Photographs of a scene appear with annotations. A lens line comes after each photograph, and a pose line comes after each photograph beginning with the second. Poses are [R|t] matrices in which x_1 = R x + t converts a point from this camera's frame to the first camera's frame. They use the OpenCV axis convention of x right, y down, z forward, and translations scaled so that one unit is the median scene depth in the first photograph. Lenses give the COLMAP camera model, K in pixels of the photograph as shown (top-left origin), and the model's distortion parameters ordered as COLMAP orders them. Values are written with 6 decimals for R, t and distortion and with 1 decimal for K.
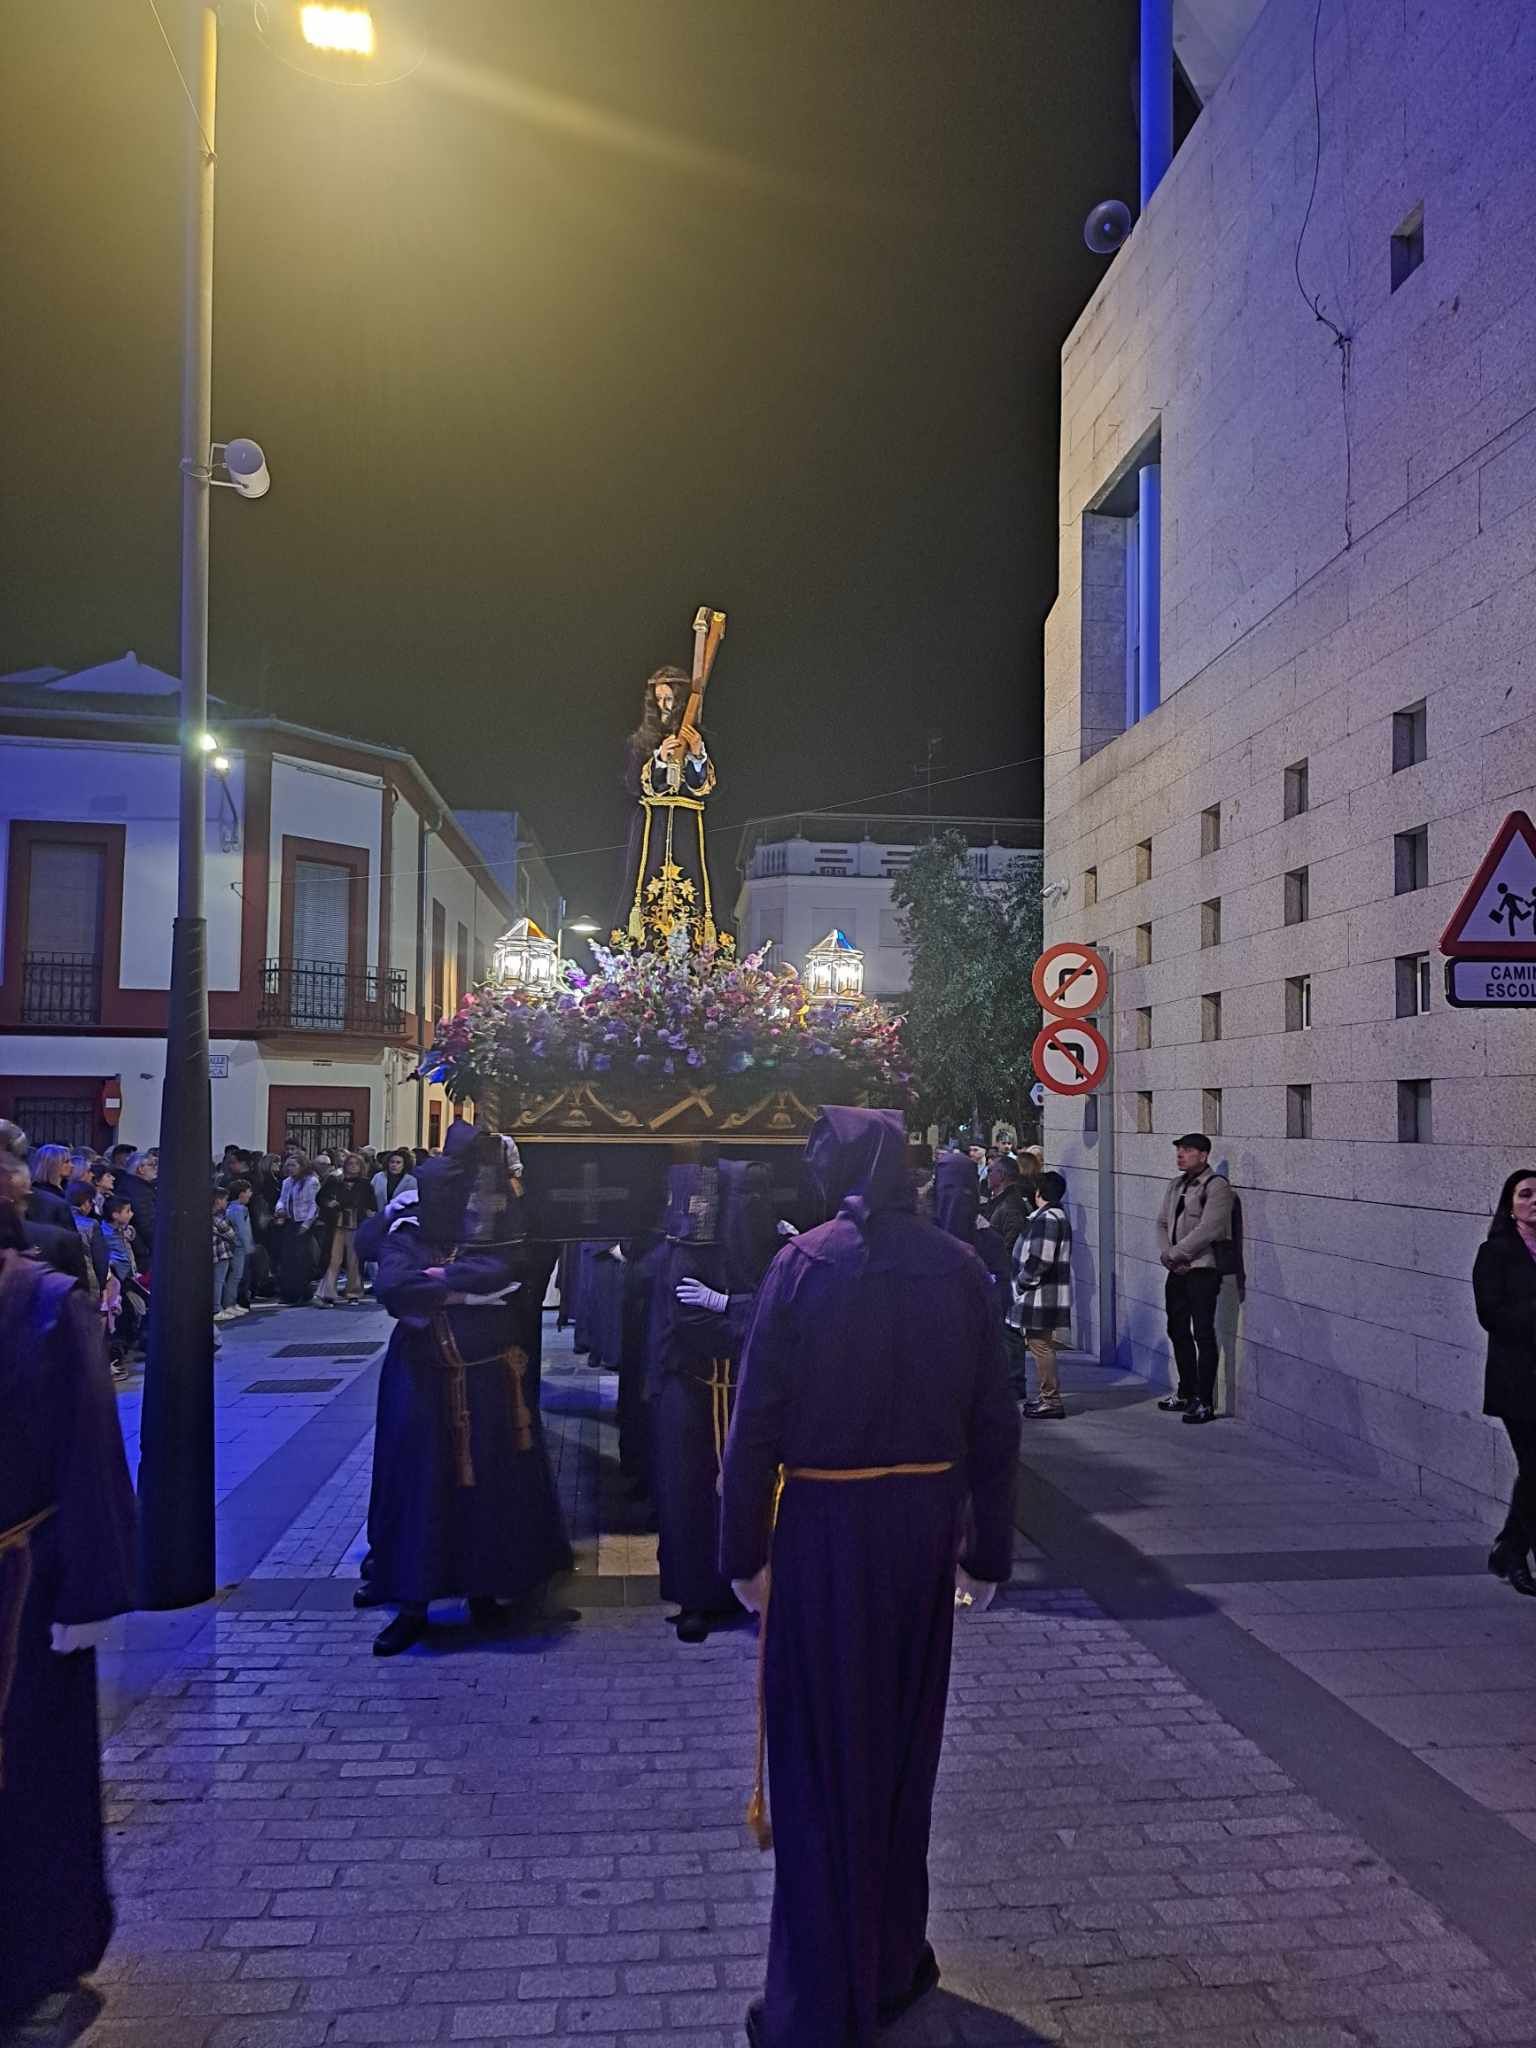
lens RADIAL K [[1493.6, 0, 768.0], [0, 1493.6, 1024.0], [0, 0, 1]] dist [0.090792, -0.101981]
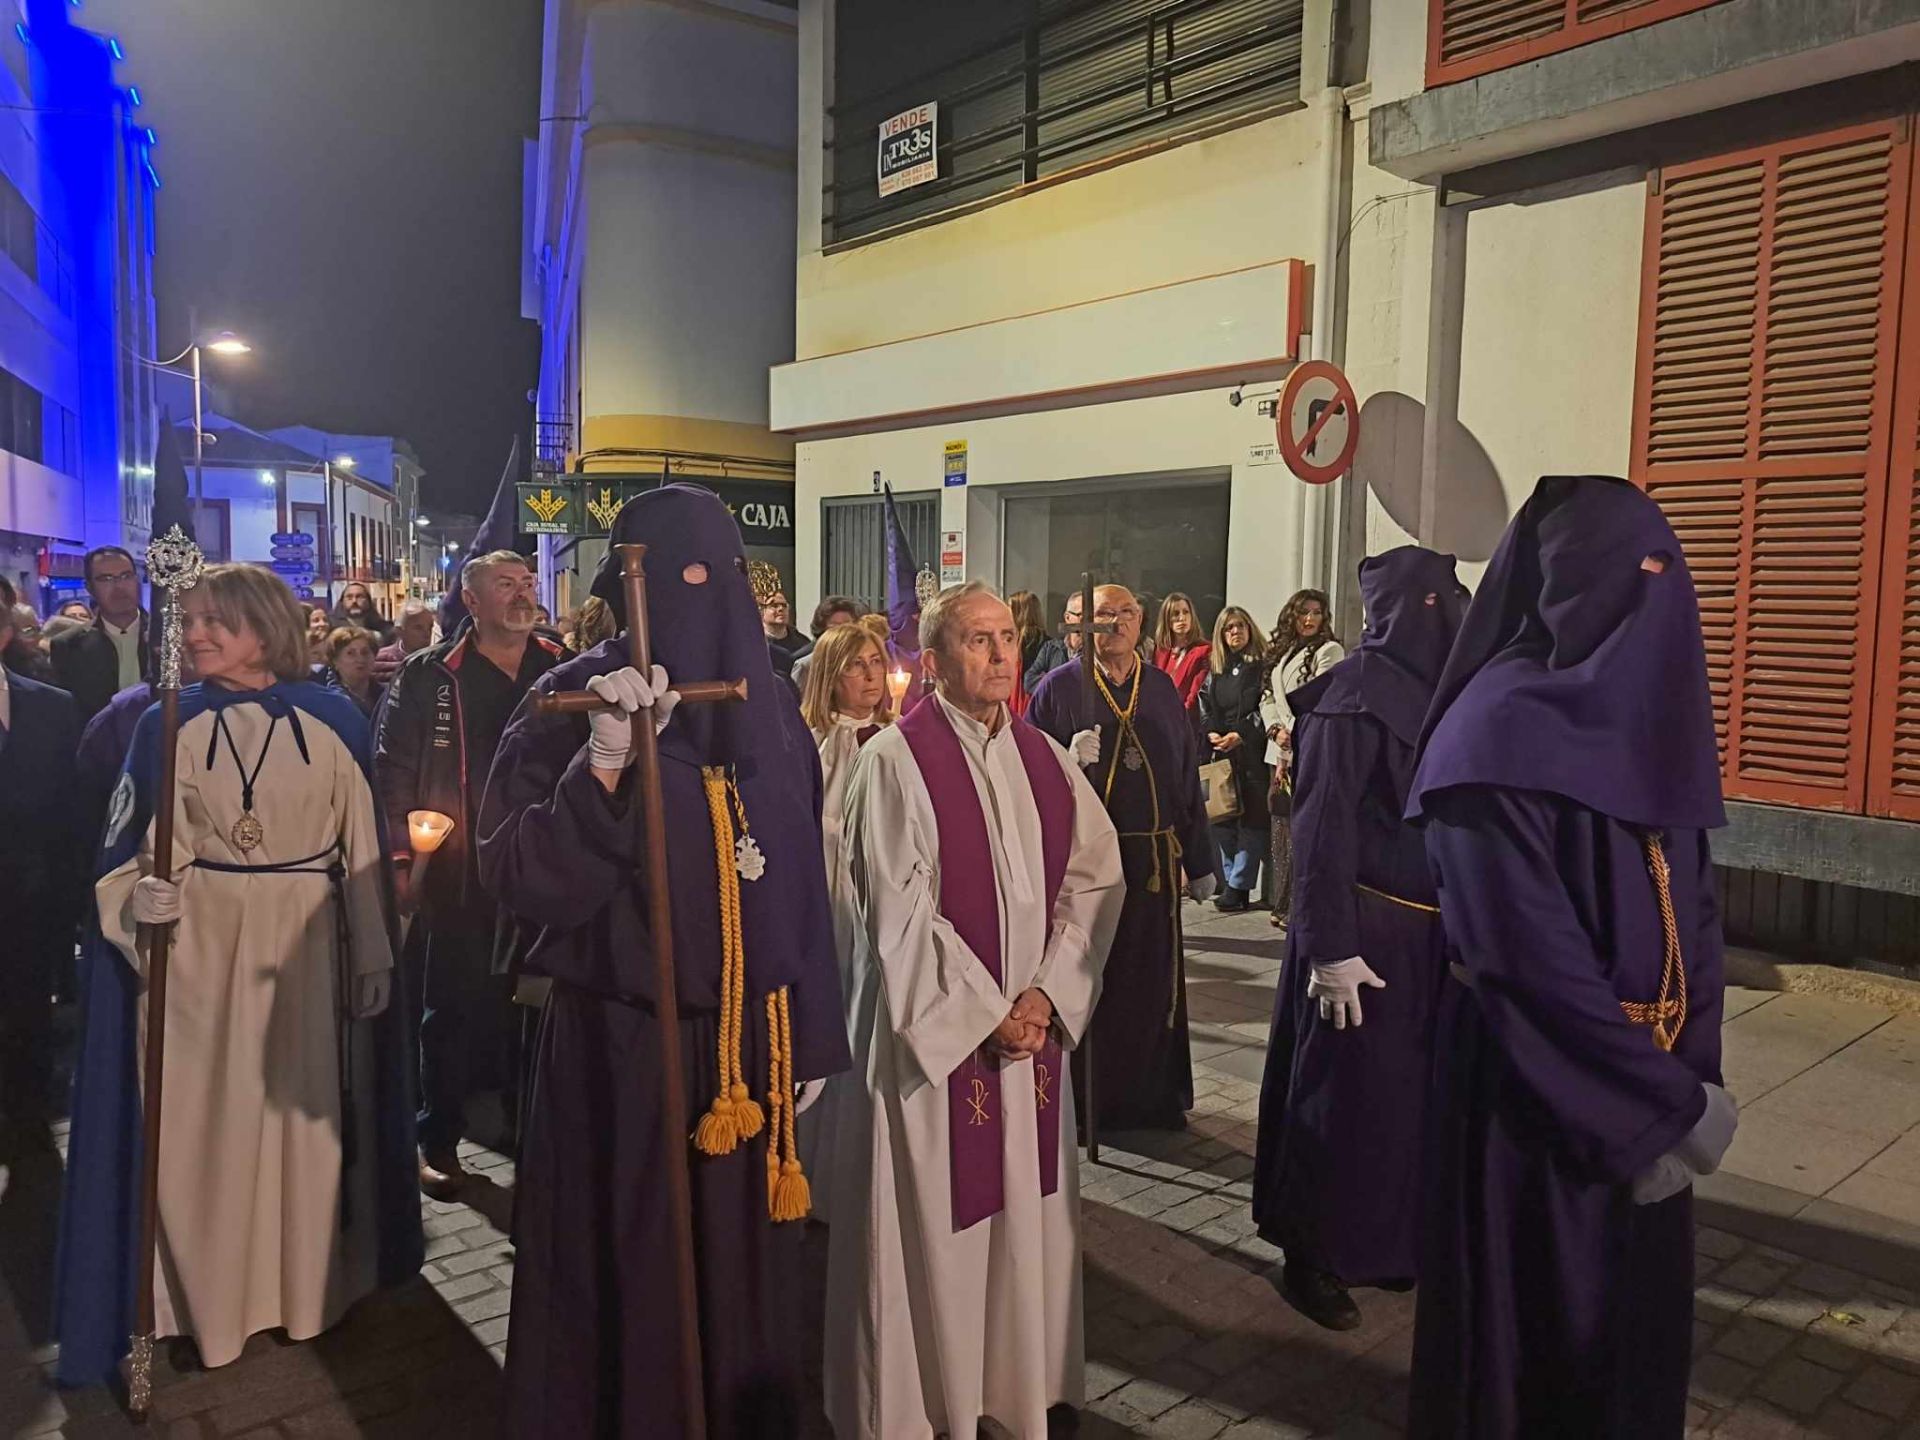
lens RADIAL K [[1436.0, 0, 993.9], [0, 1436.0, 691.1], [0, 0, 1]] dist [0.111851, -0.115209]
pose [[0.978258, -0.012750, 0.206999, 0.667624], [-0.014655, 0.991364, 0.130319, -0.281841], [-0.206873, -0.130519, 0.969623, -3.431043]]
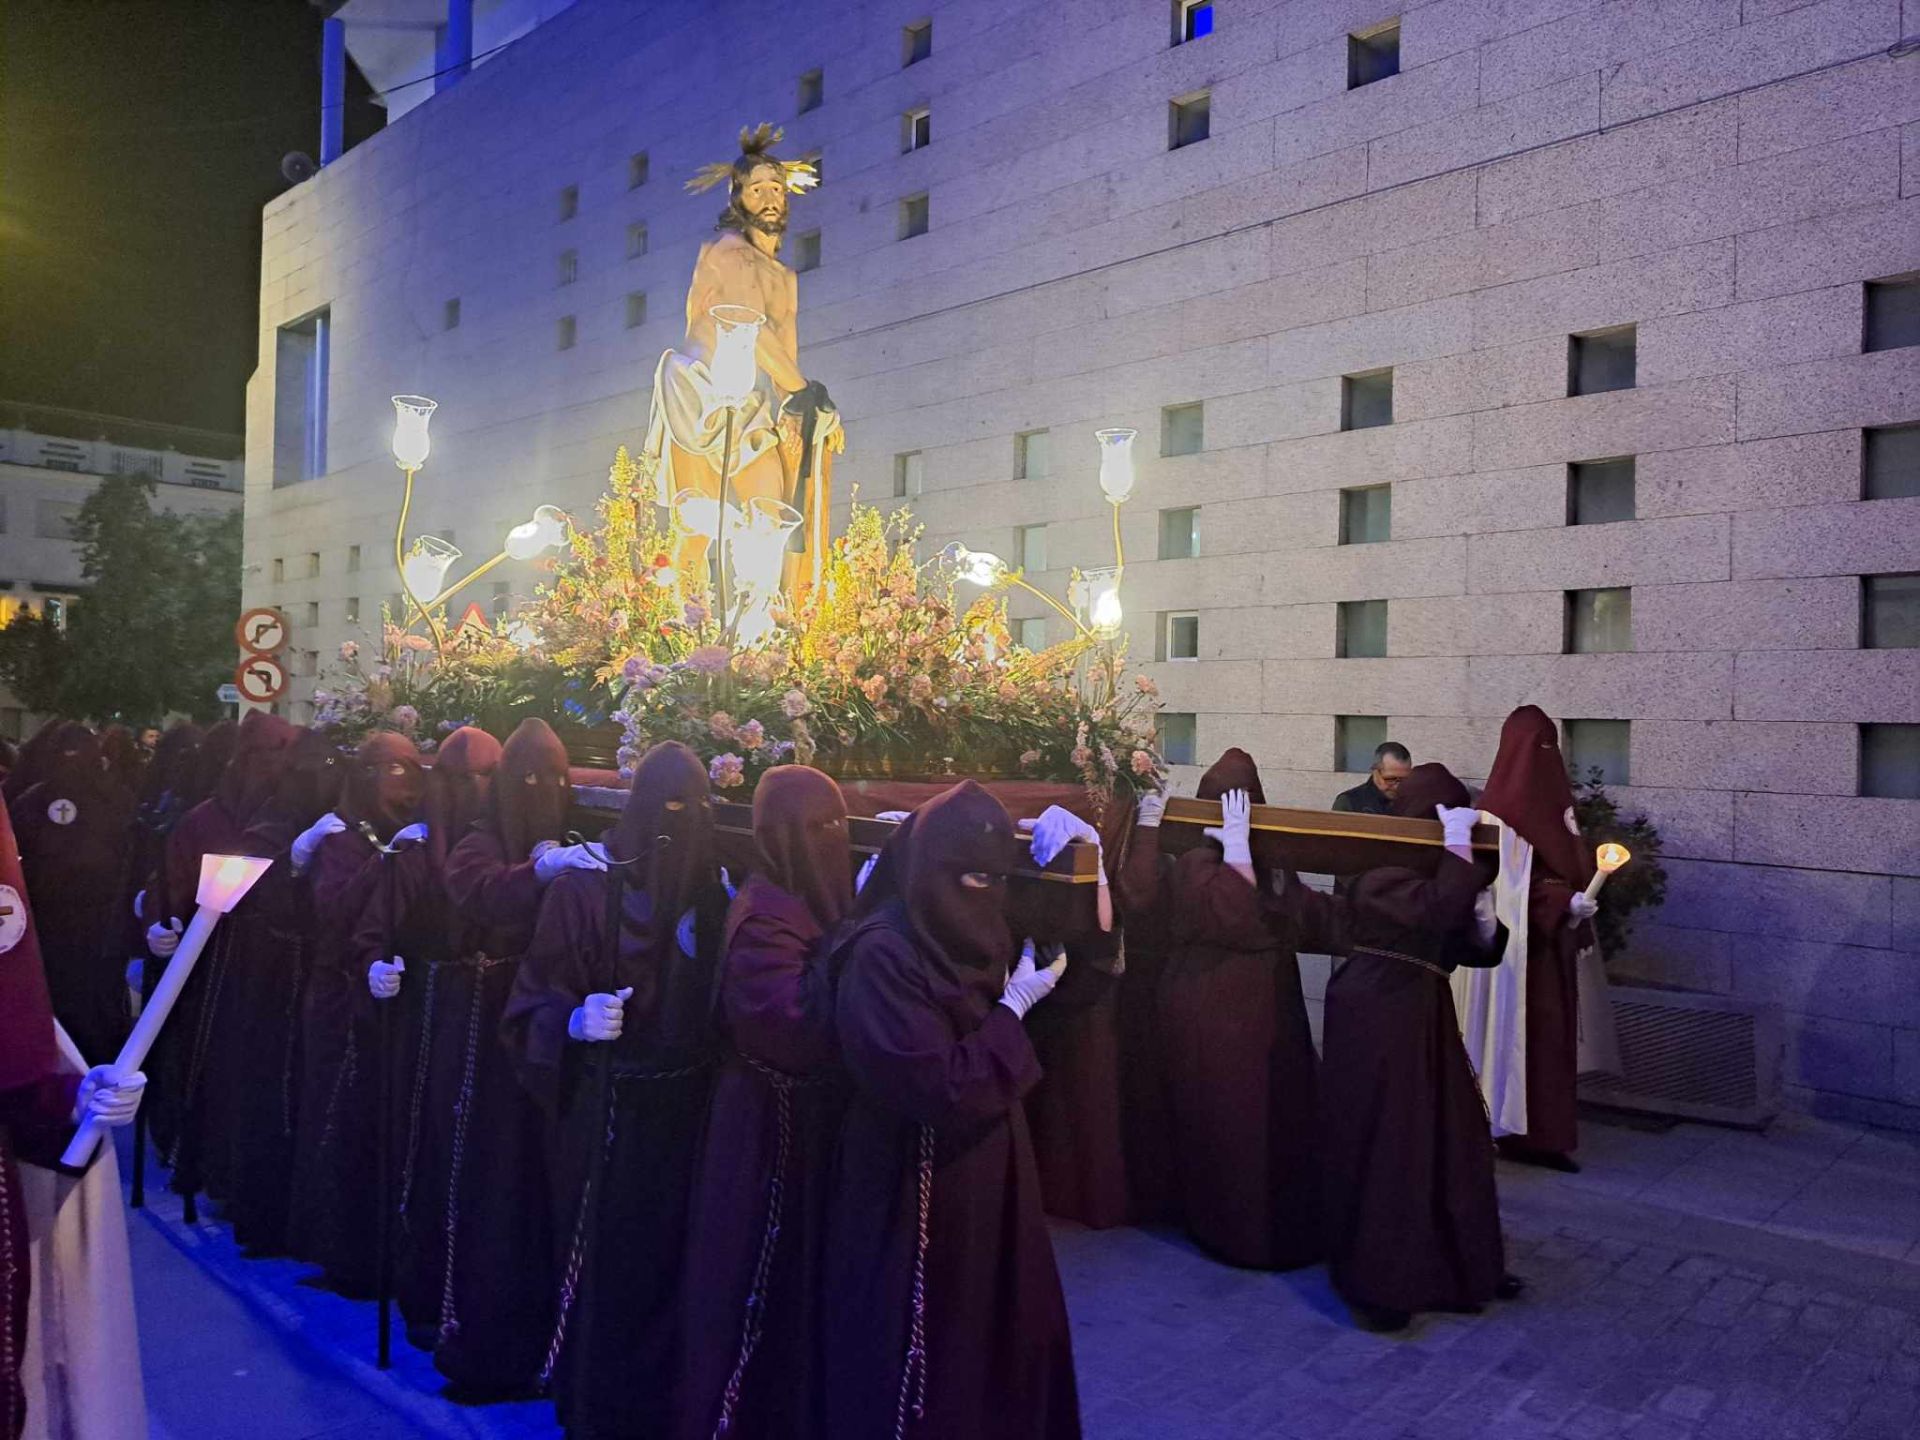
lens RADIAL K [[1414.1, 0, 1011.7], [0, 1414.1, 715.9], [0, 0, 1]] dist [0.089124, -0.109828]
pose [[0.766894, 0.009908, 0.641697, -0.179568], [-0.054164, 0.997313, 0.049334, -0.060618], [-0.639484, -0.072591, 0.765370, -0.735673]]
